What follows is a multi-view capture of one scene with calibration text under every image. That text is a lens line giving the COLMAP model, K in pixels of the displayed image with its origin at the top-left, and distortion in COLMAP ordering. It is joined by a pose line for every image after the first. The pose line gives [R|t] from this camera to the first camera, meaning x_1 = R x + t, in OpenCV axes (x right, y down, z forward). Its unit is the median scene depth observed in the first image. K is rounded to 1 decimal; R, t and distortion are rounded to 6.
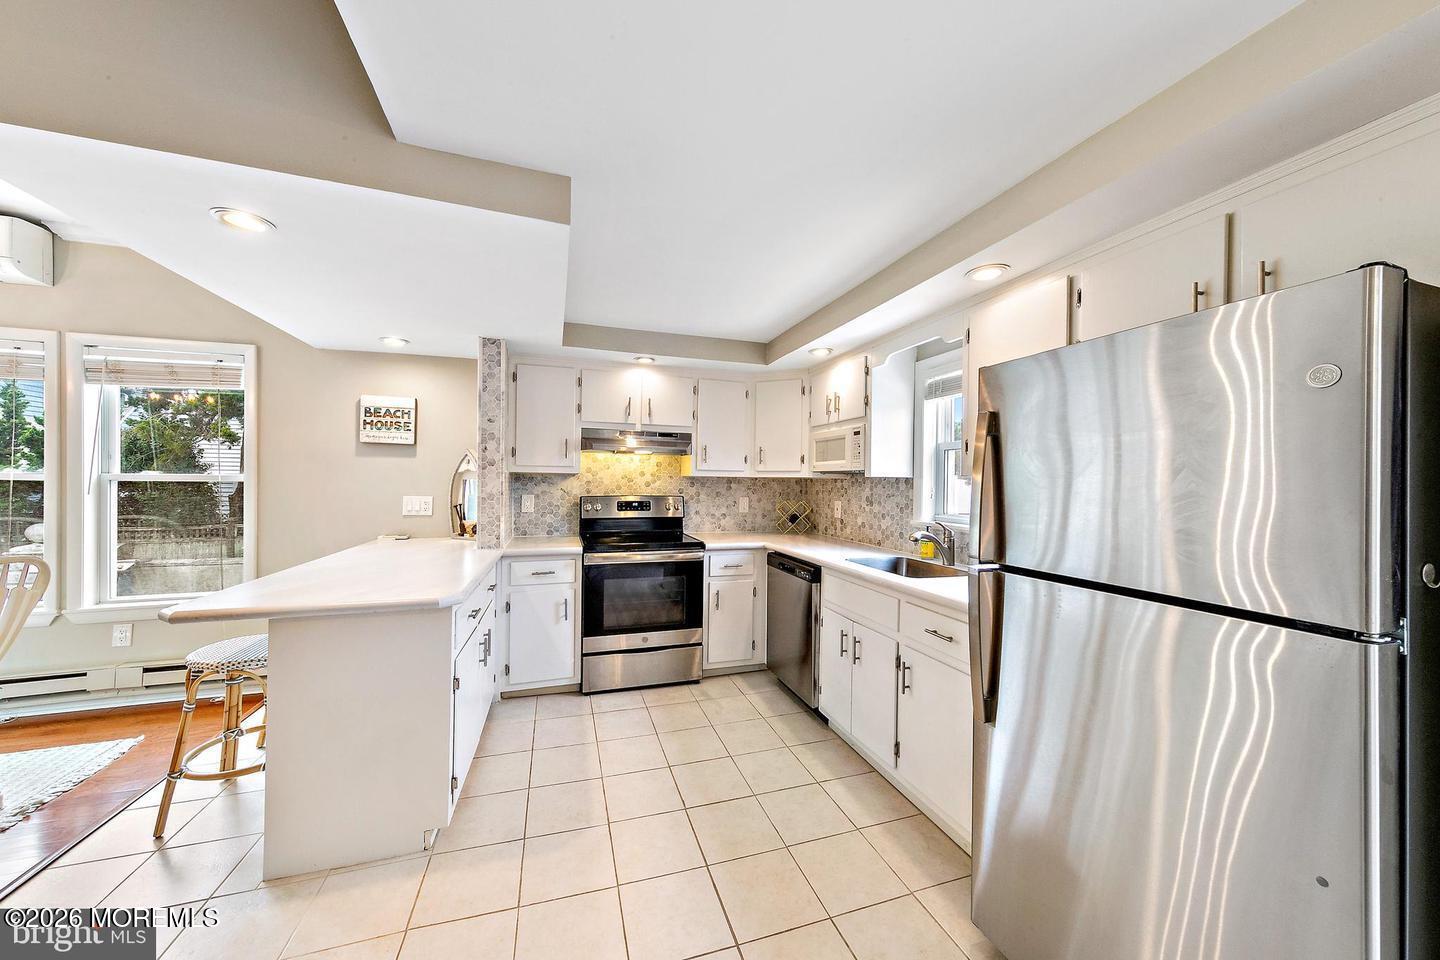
lens RADIAL K [[483.2, 0, 717.4], [0, 483.2, 479.2], [0, 0, 1]] dist [0.003097, 0.000975]
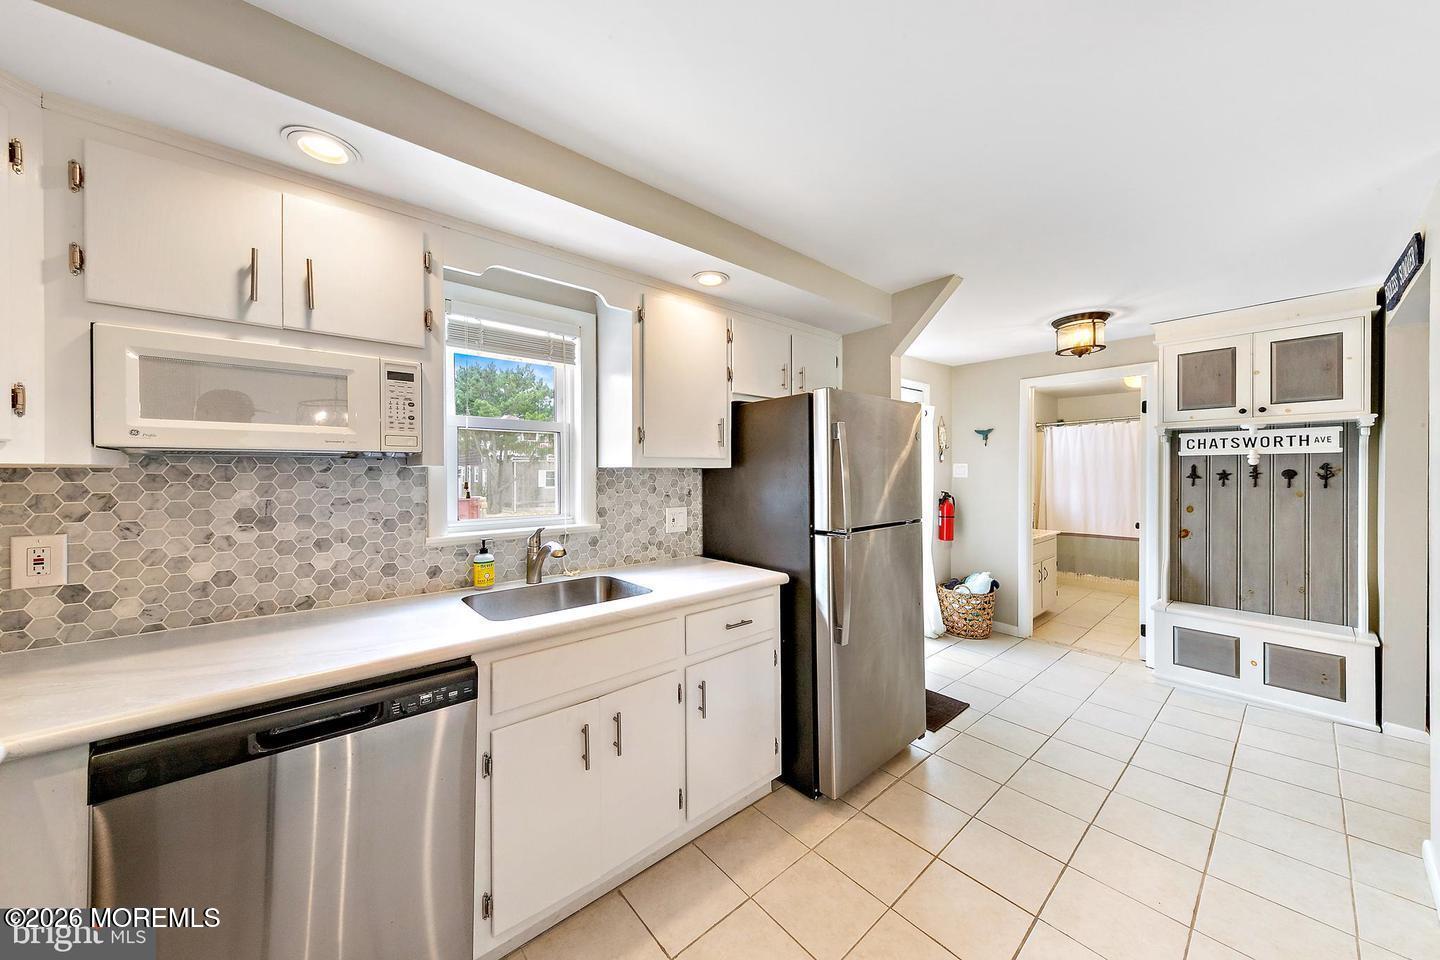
lens RADIAL K [[483.2, 0, 728.1], [0, 483.2, 473.7], [0, 0, 1]] dist [0.003097, 0.000975]
pose [[-0.383394, -0.012355, 0.923502, -0.262385], [-0.004813, 0.999924, 0.011379, -0.003178], [-0.923573, -0.000082, -0.383424, 0.791202]]
